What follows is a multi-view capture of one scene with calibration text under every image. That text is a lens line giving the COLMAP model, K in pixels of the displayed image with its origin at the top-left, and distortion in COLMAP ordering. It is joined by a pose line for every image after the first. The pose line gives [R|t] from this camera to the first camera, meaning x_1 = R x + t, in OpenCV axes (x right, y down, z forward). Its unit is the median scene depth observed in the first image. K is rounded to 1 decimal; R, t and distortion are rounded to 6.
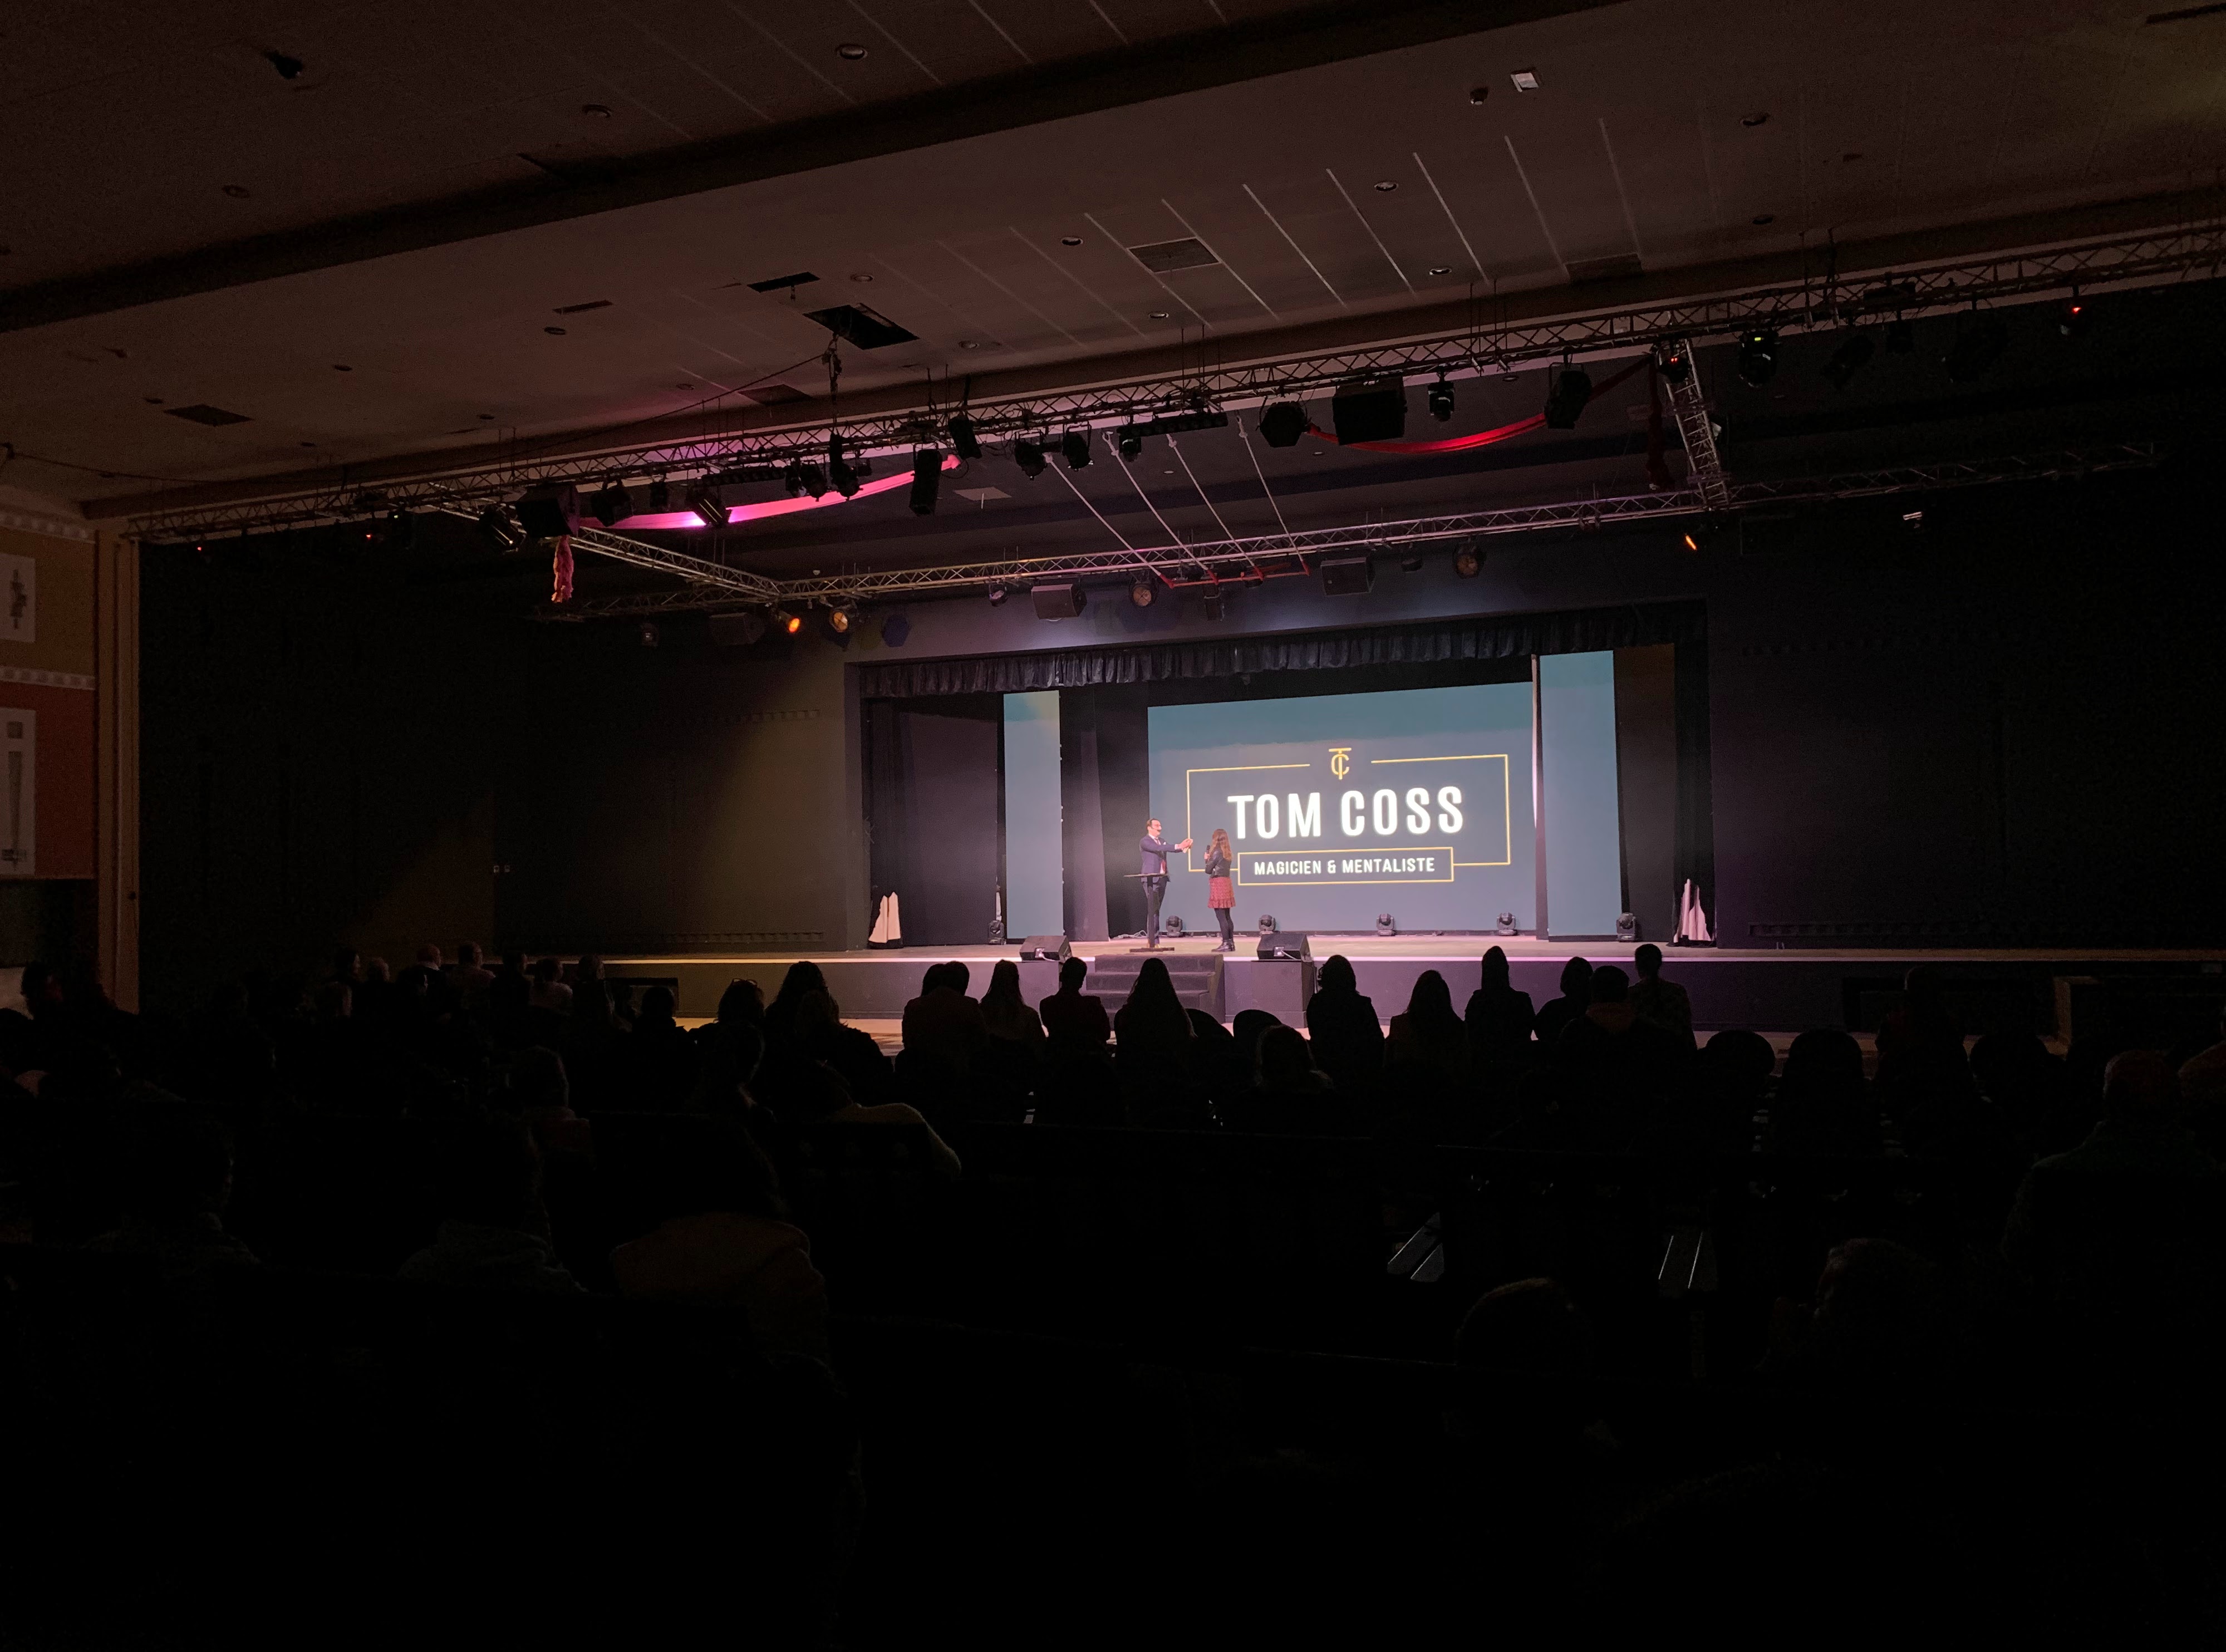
lens RADIAL K [[1705.4, 0, 1113.0], [0, 1705.4, 826.0], [0, 0, 1]] dist [0.133384, -0.242841]
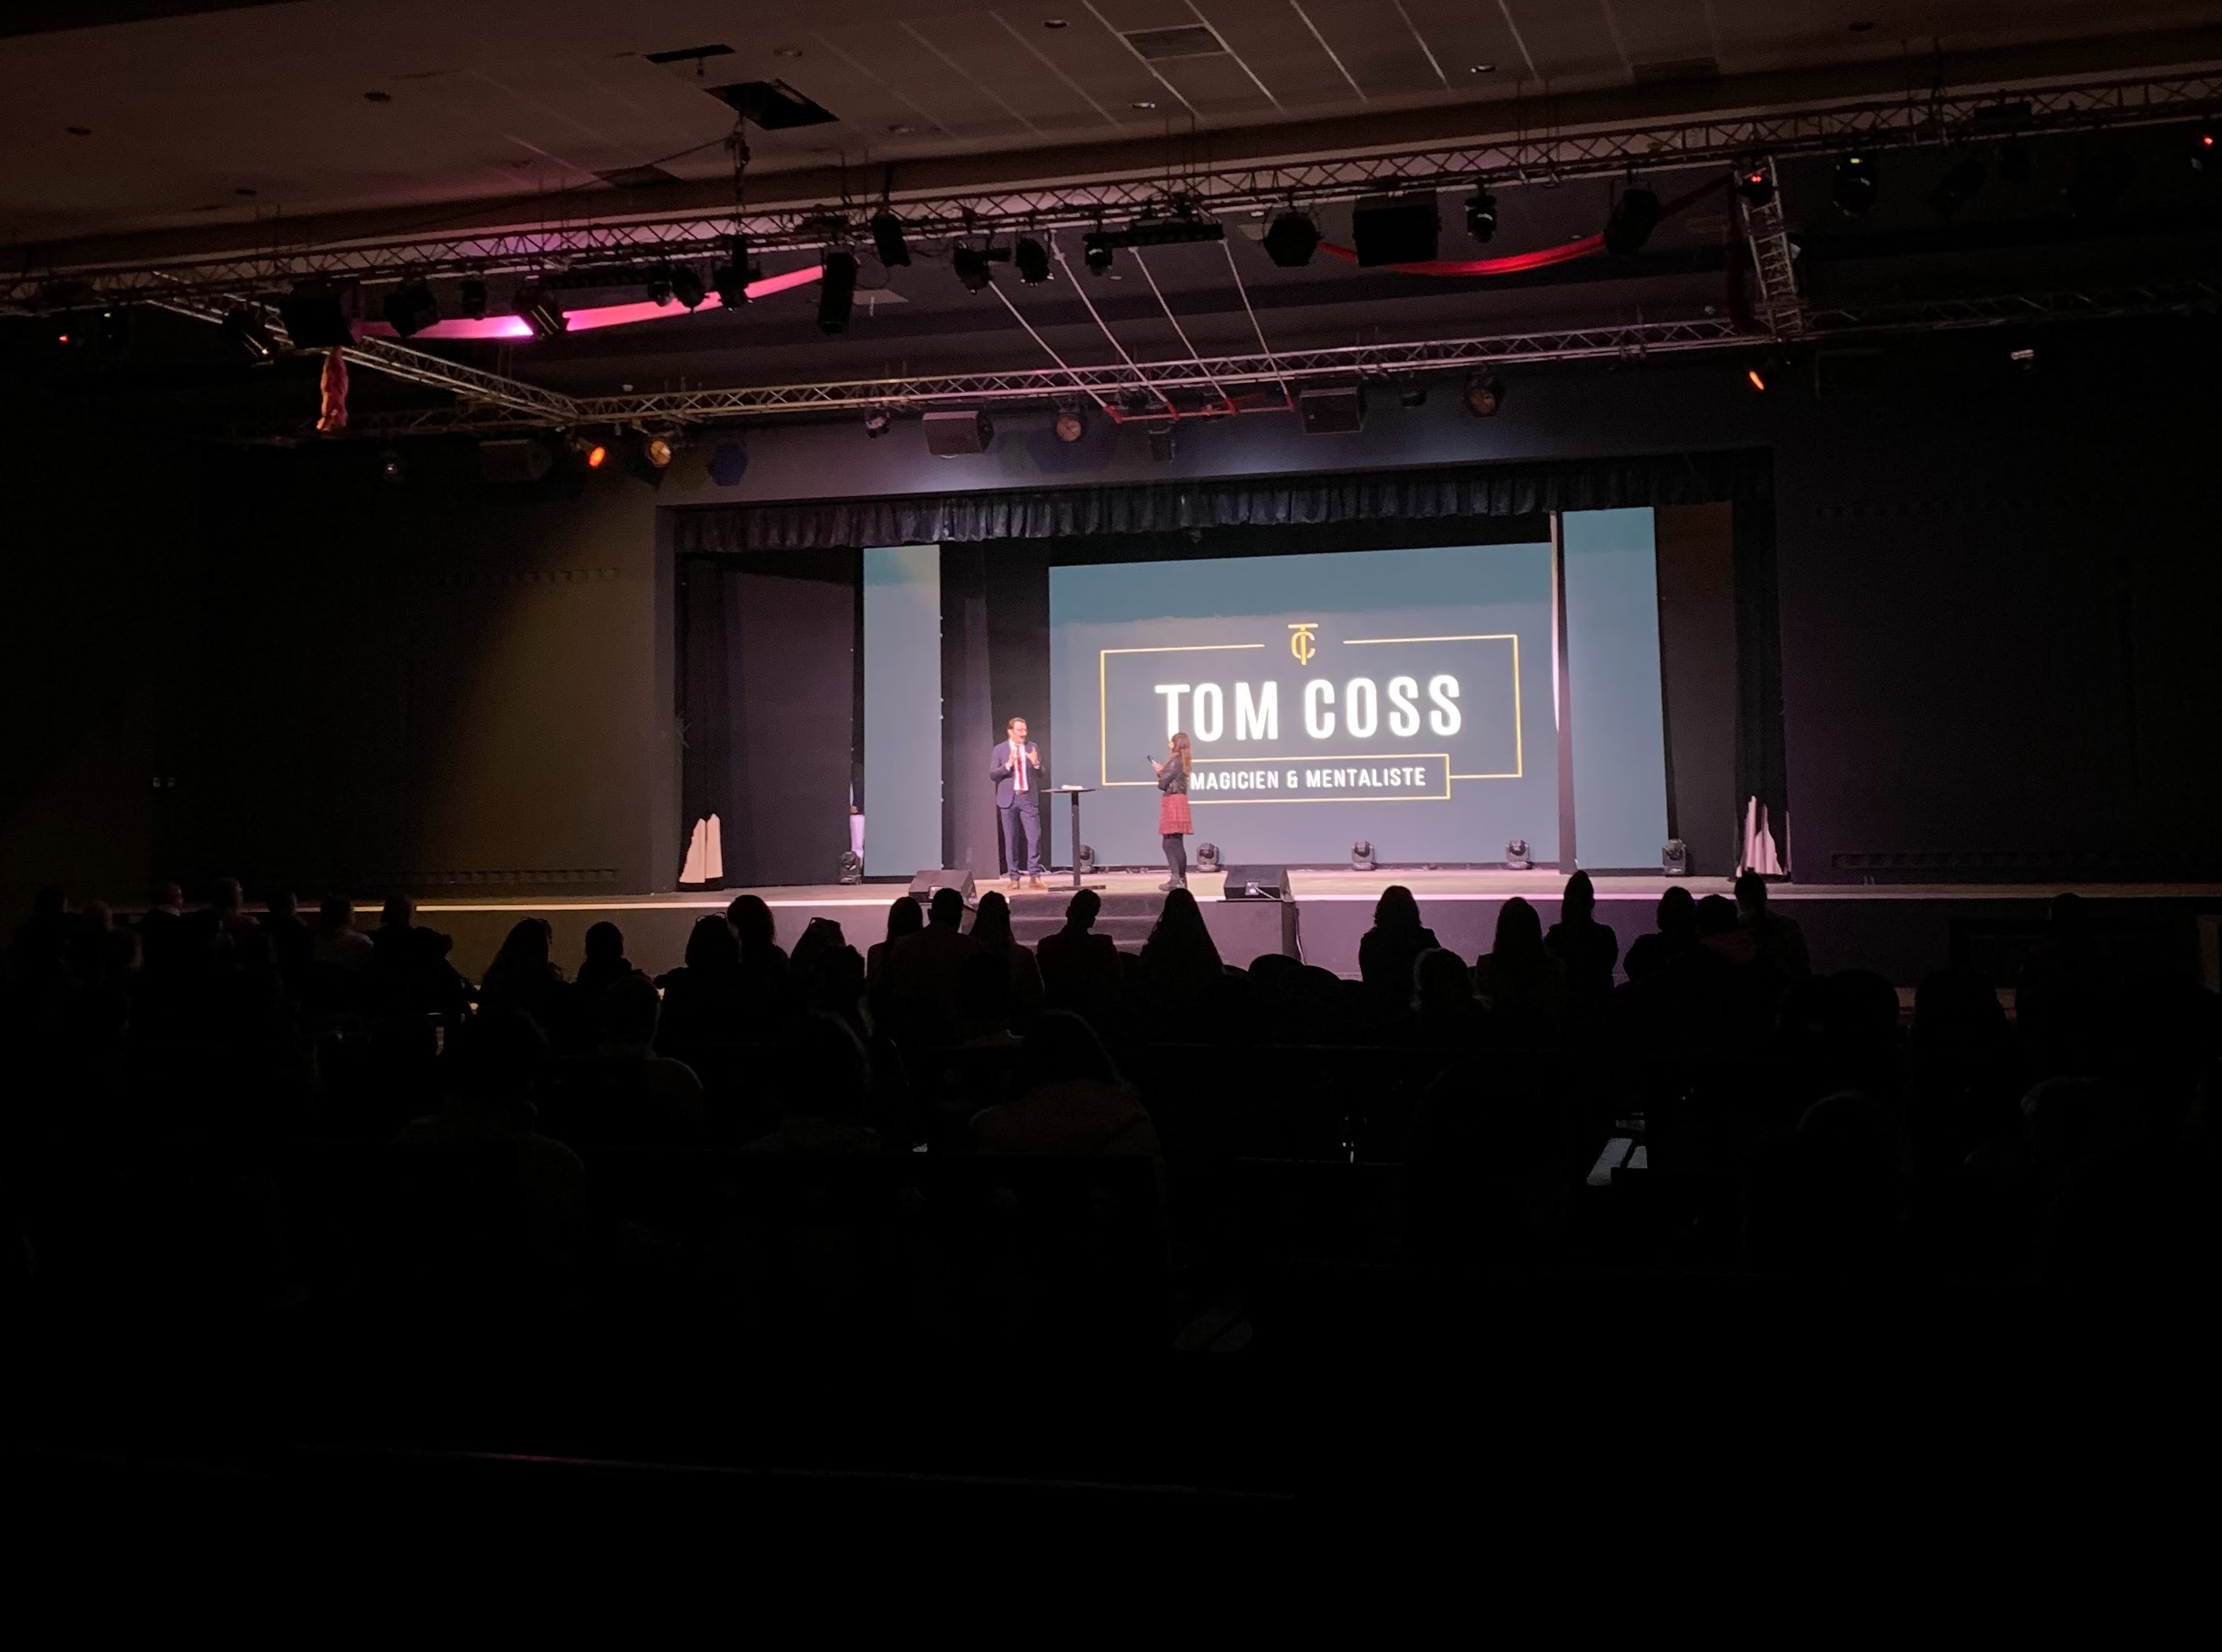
lens RADIAL K [[2393.1, 0, 1177.0], [0, 2393.1, 563.6], [0, 0, 1]] dist [0.131078, -0.029202]
pose [[0.994266, 0.011167, 0.106346, -0.052222], [-0.004145, 0.997809, -0.066023, -0.001757], [-0.106851, 0.065204, 0.992135, -0.086081]]
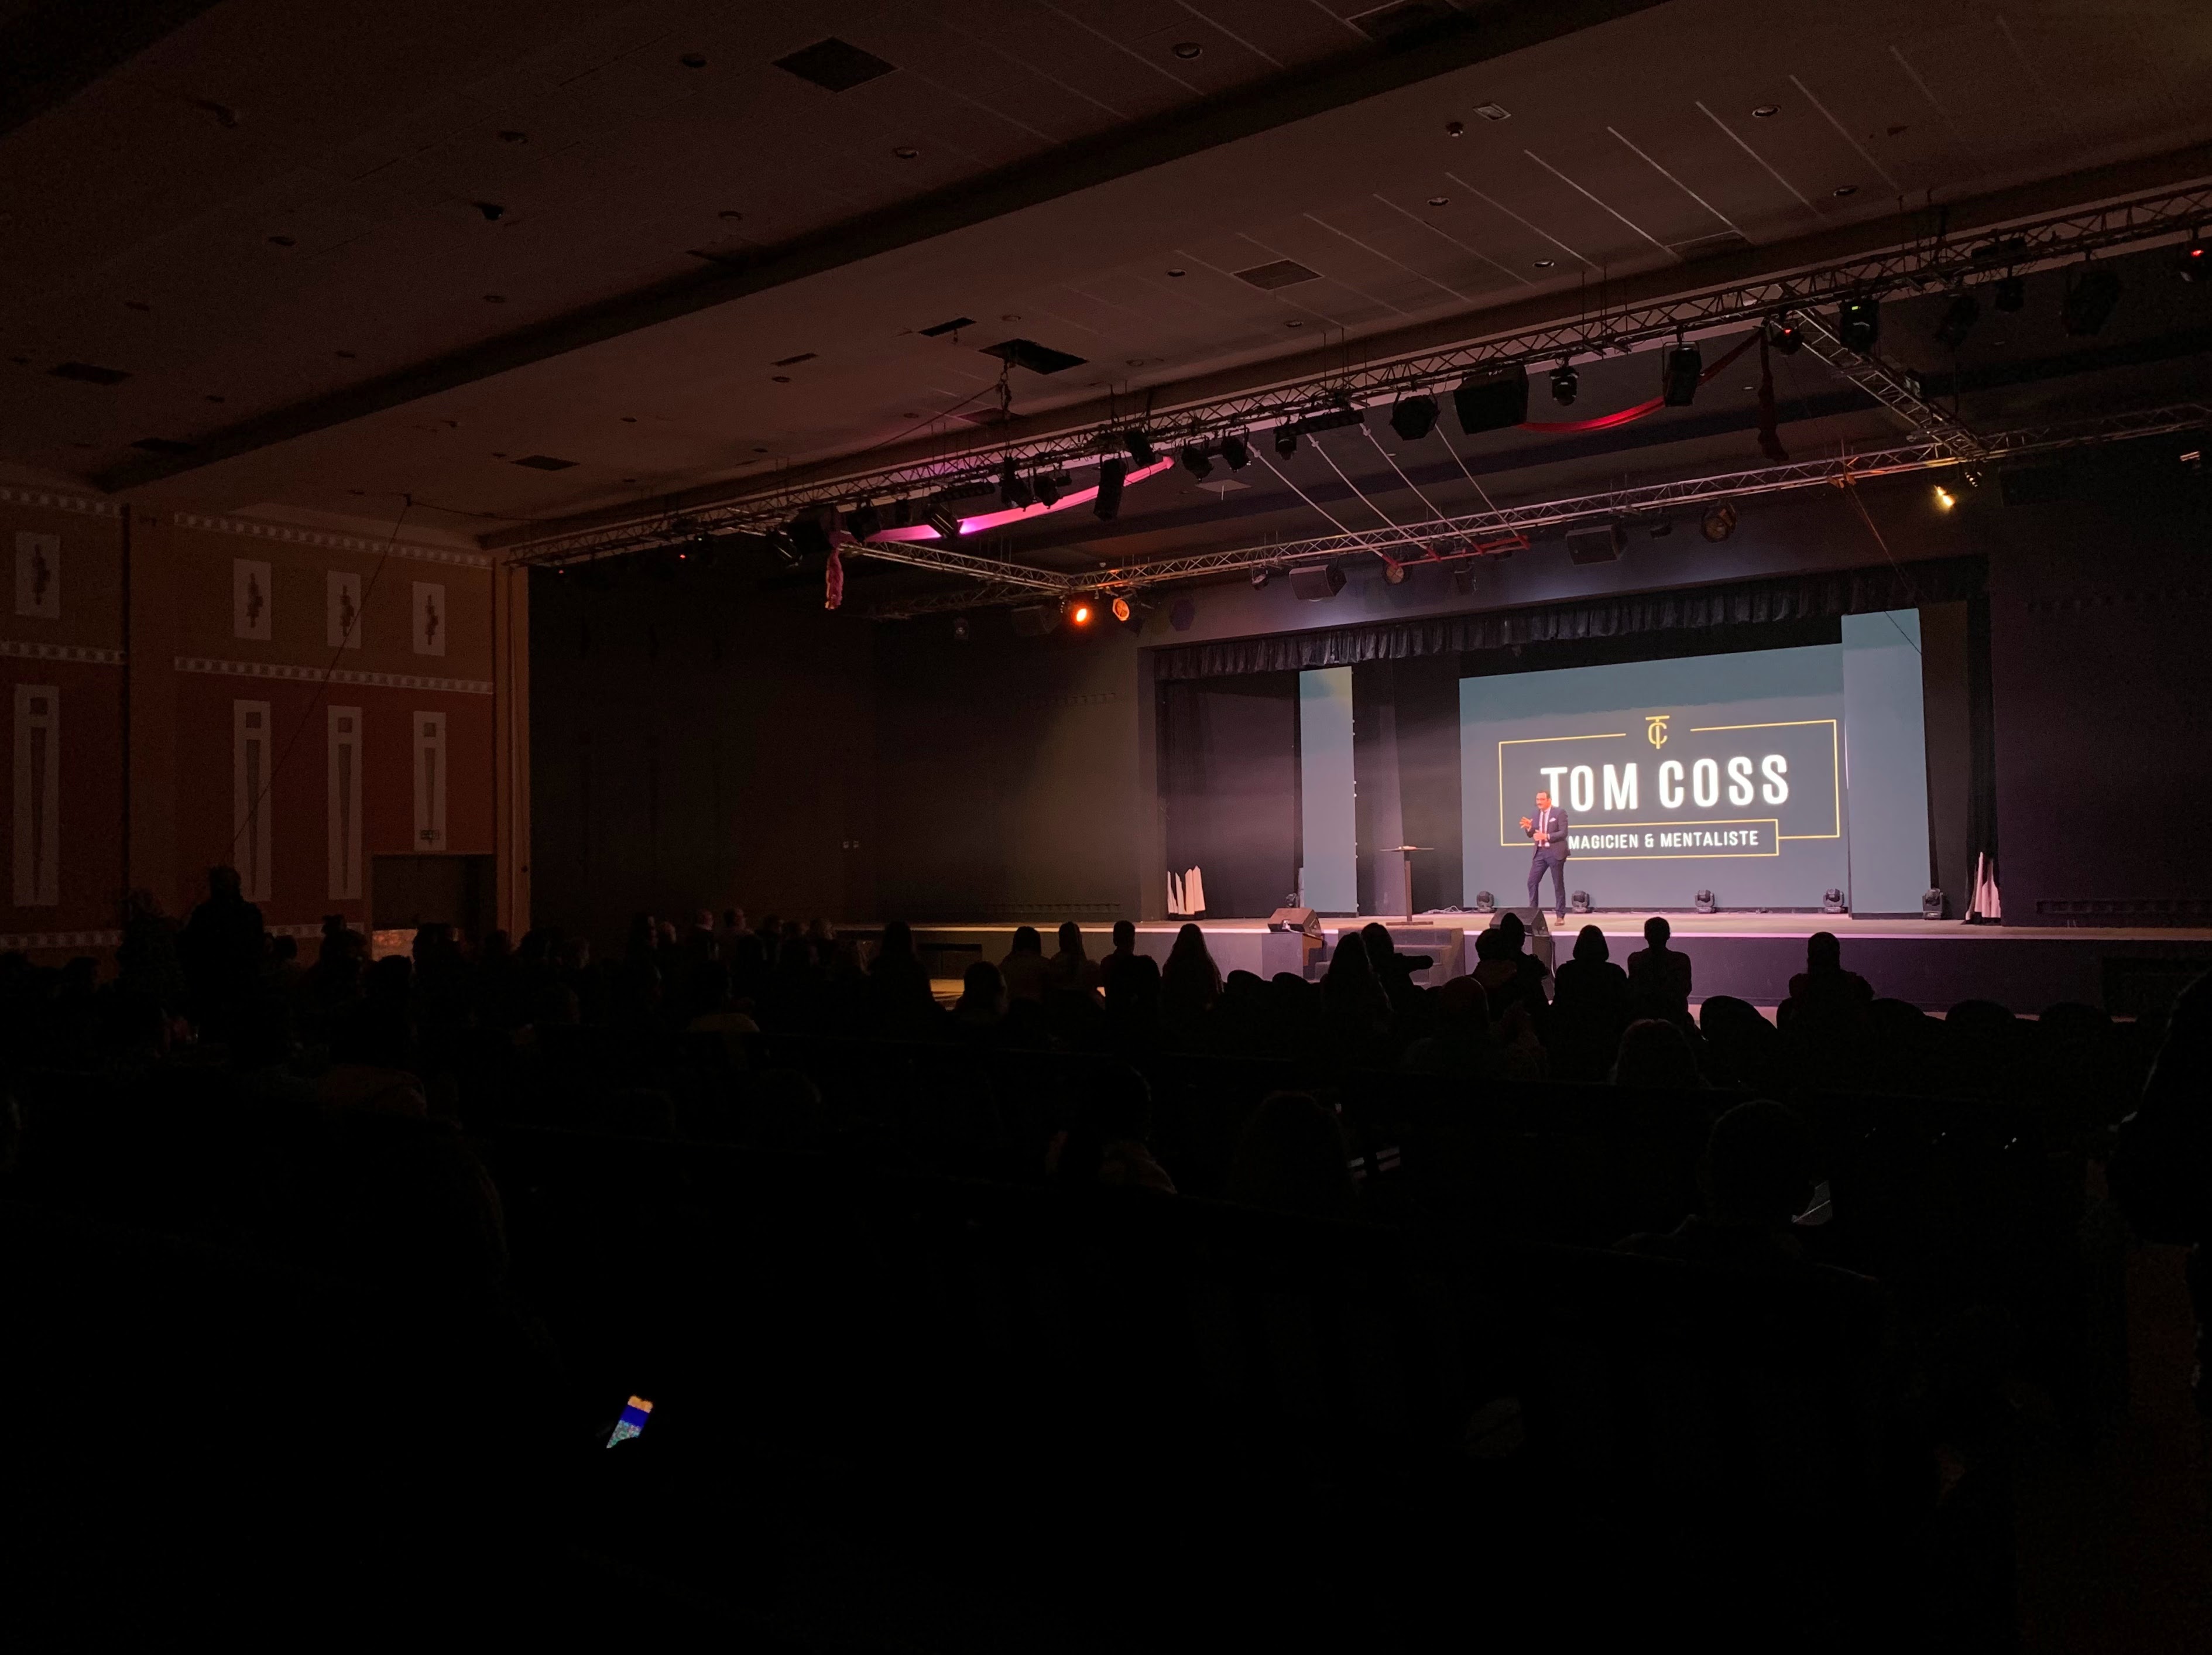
lens RADIAL K [[1780.8, 0, 1105.7], [0, 1780.8, 796.2], [0, 0, 1]] dist [0.139921, -0.230718]
pose [[0.963777, -0.010747, -0.266493, 0.141881], [0.010244, 0.999942, -0.003279, -0.001055], [0.266513, 0.000431, 0.963831, -0.072161]]
